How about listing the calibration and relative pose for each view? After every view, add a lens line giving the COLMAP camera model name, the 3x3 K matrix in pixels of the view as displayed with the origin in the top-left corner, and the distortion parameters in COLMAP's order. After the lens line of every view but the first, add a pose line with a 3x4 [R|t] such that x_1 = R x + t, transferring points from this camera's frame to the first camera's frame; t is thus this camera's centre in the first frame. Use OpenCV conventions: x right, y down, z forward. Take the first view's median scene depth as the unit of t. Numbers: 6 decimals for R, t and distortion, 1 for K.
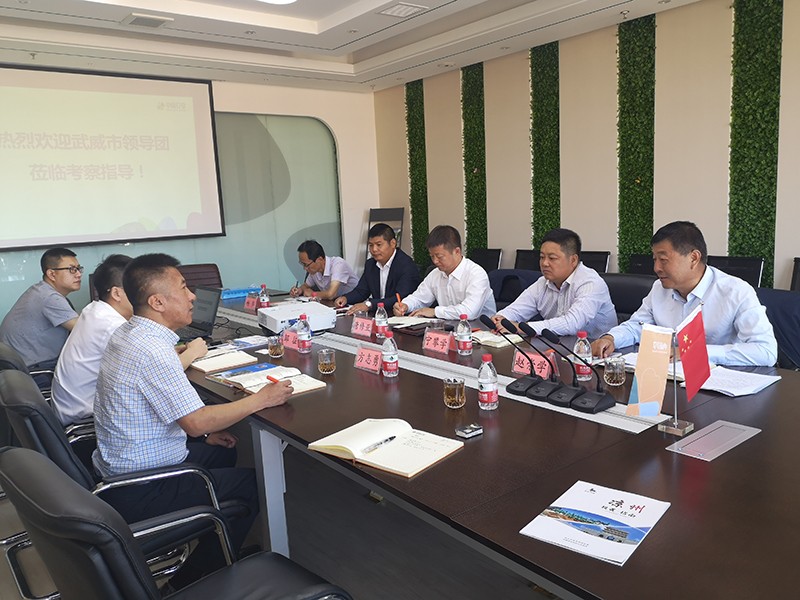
lens RADIAL K [[626.0, 0, 396.0], [0, 626.0, 299.9], [0, 0, 1]] dist [0.032118, -0.085299]
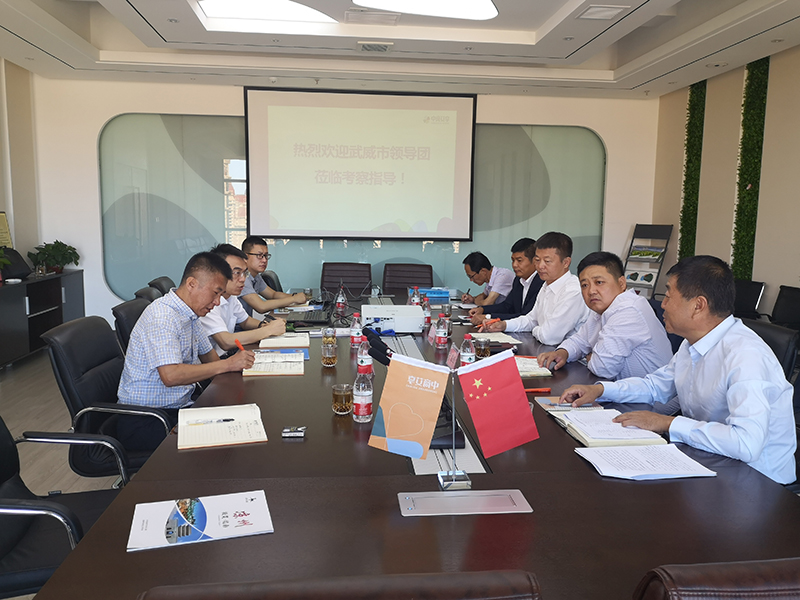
lens RADIAL K [[626.0, 0, 396.0], [0, 626.0, 299.9], [0, 0, 1]] dist [0.032118, -0.085299]
pose [[0.841465, 0.125777, -0.525468, 0.194323], [-0.132561, 0.990862, 0.024897, -0.014442], [0.523797, 0.048707, 0.850449, 0.046166]]
